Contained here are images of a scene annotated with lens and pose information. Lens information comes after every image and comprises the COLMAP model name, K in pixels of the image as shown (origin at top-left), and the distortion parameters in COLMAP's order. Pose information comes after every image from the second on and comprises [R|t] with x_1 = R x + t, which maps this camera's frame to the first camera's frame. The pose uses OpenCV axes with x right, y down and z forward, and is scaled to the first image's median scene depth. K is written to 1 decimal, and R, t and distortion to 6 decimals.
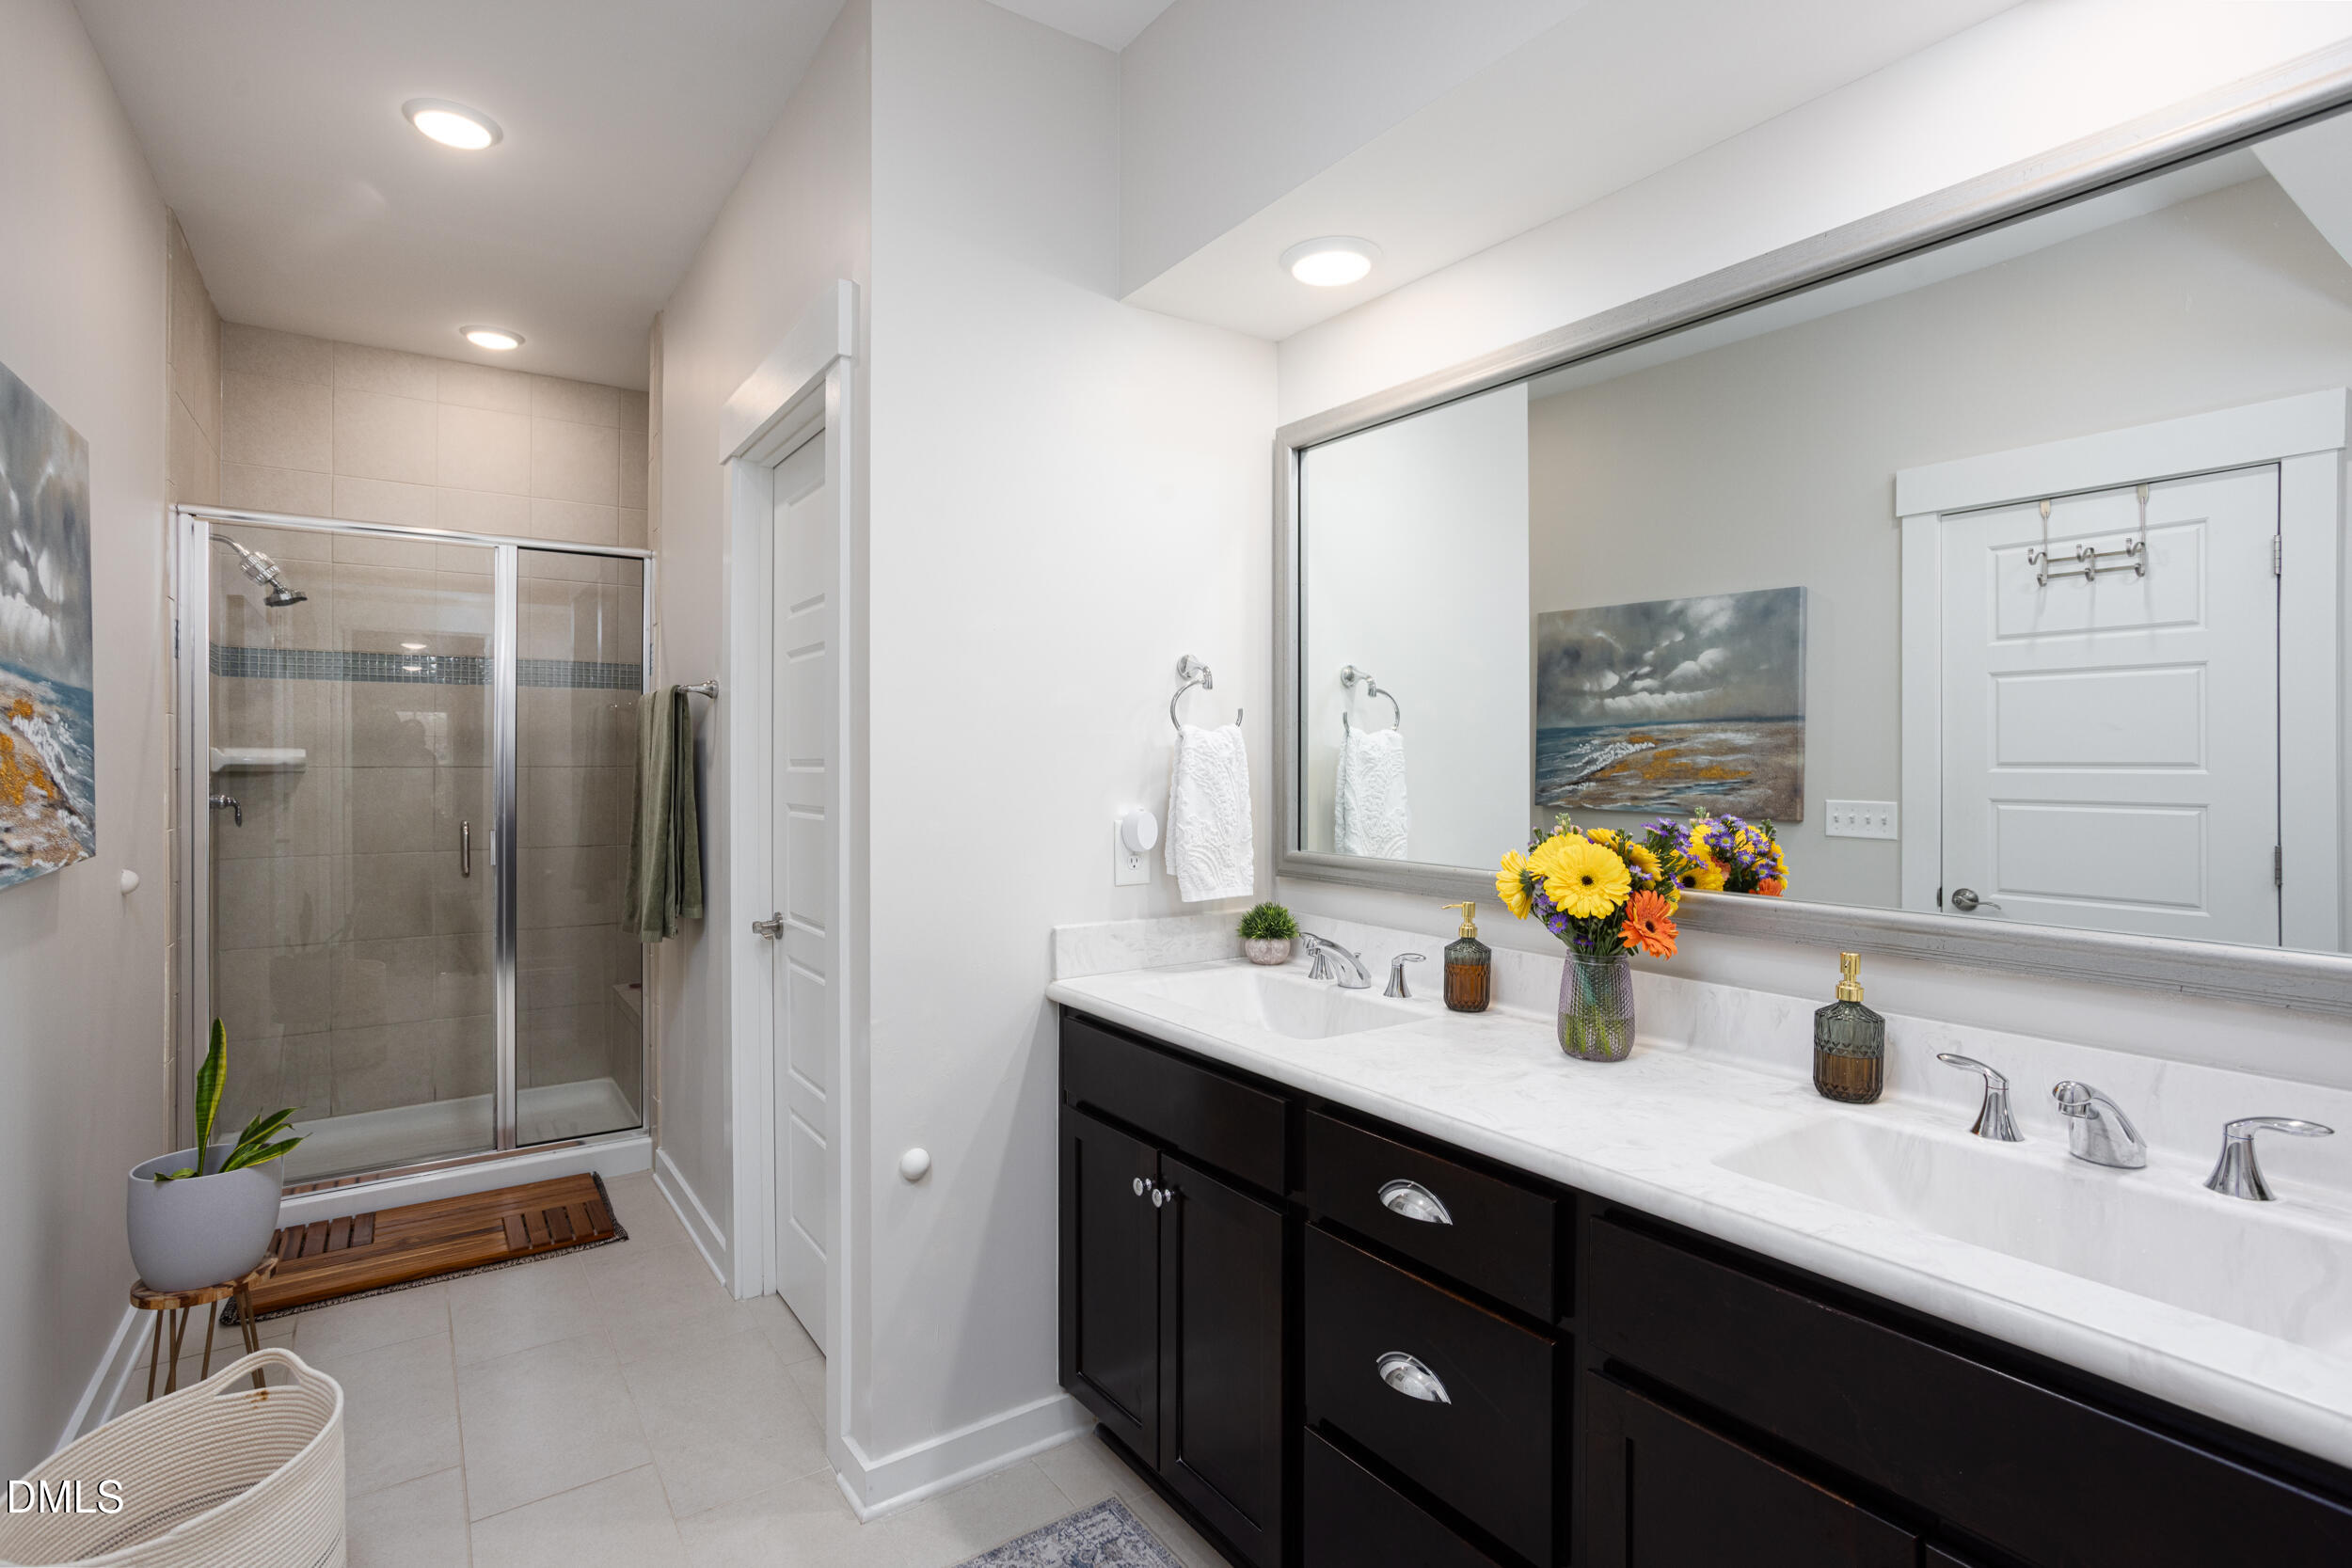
lens RADIAL K [[1136.9, 0, 1171.0], [0, 1136.9, 771.3], [0, 0, 1]] dist [-0.080404, 0.044938]
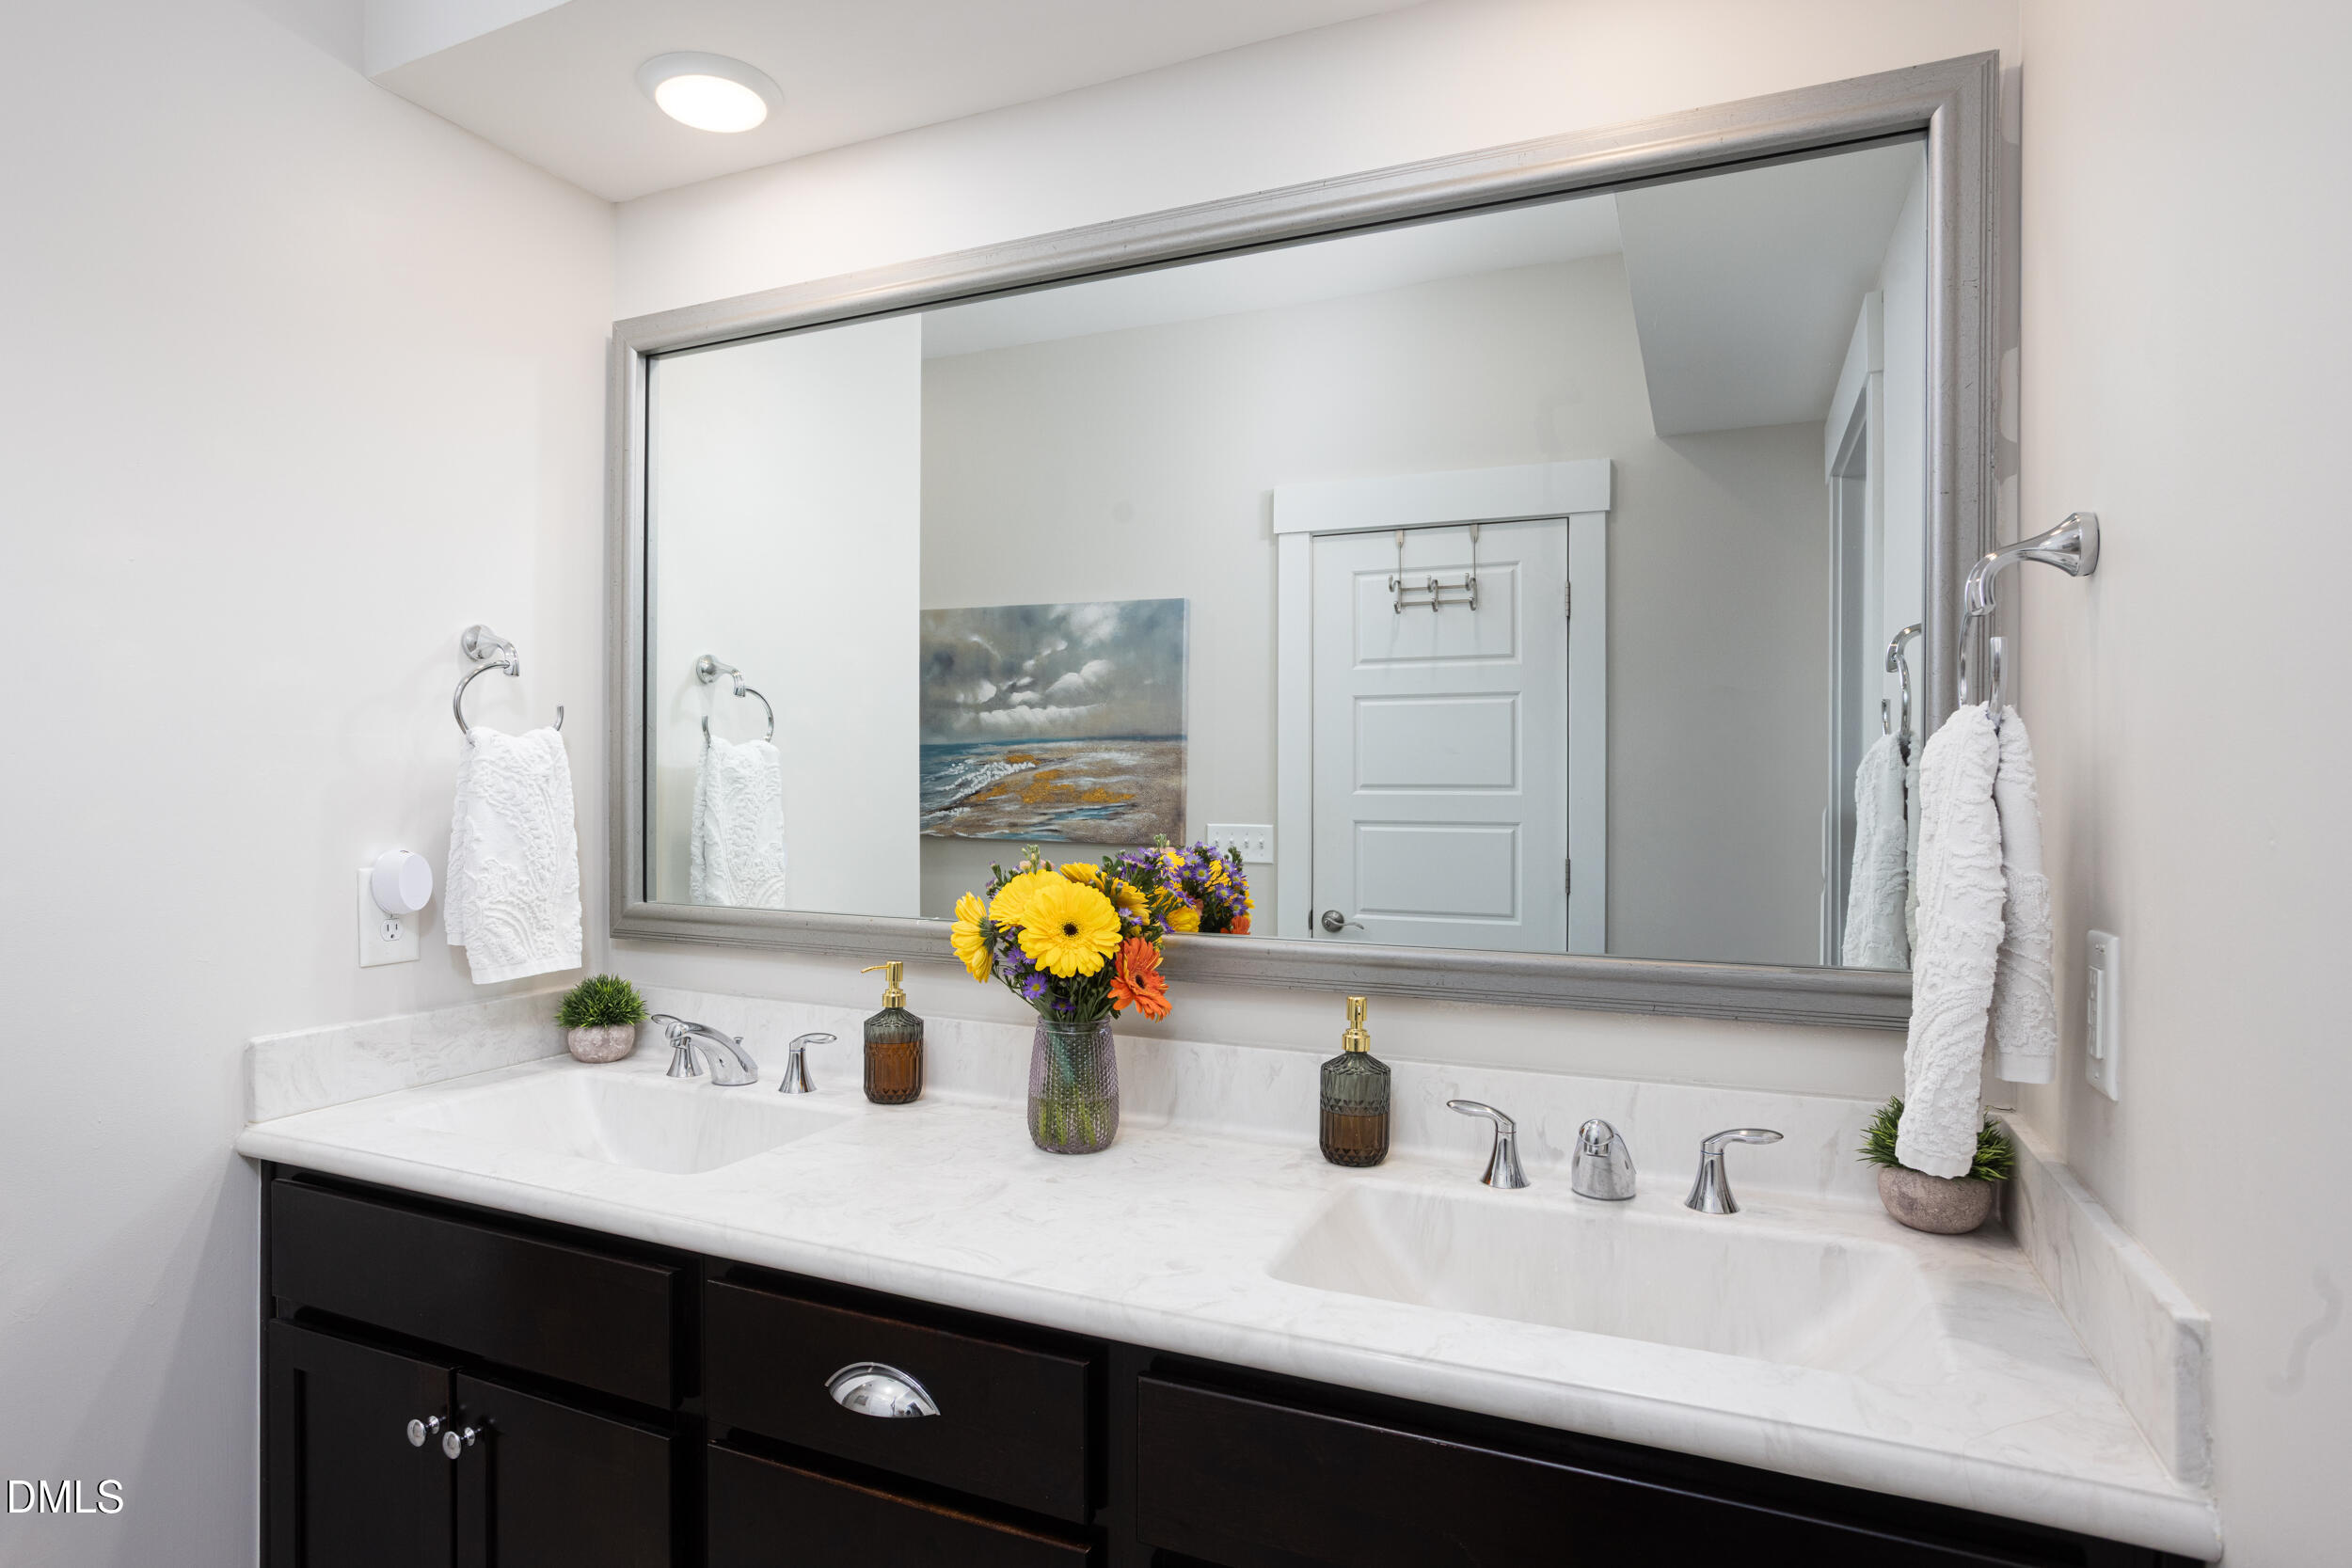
lens RADIAL K [[1292.5, 0, 1165.3], [0, 1292.5, 799.2], [0, 0, 1]] dist [-0.061380, 0.041687]
pose [[0.855758, -0.003886, 0.517362, -0.030640], [0.002669, 0.999992, 0.003097, 0.001934], [-0.517370, -0.001269, 0.855761, 0.131071]]
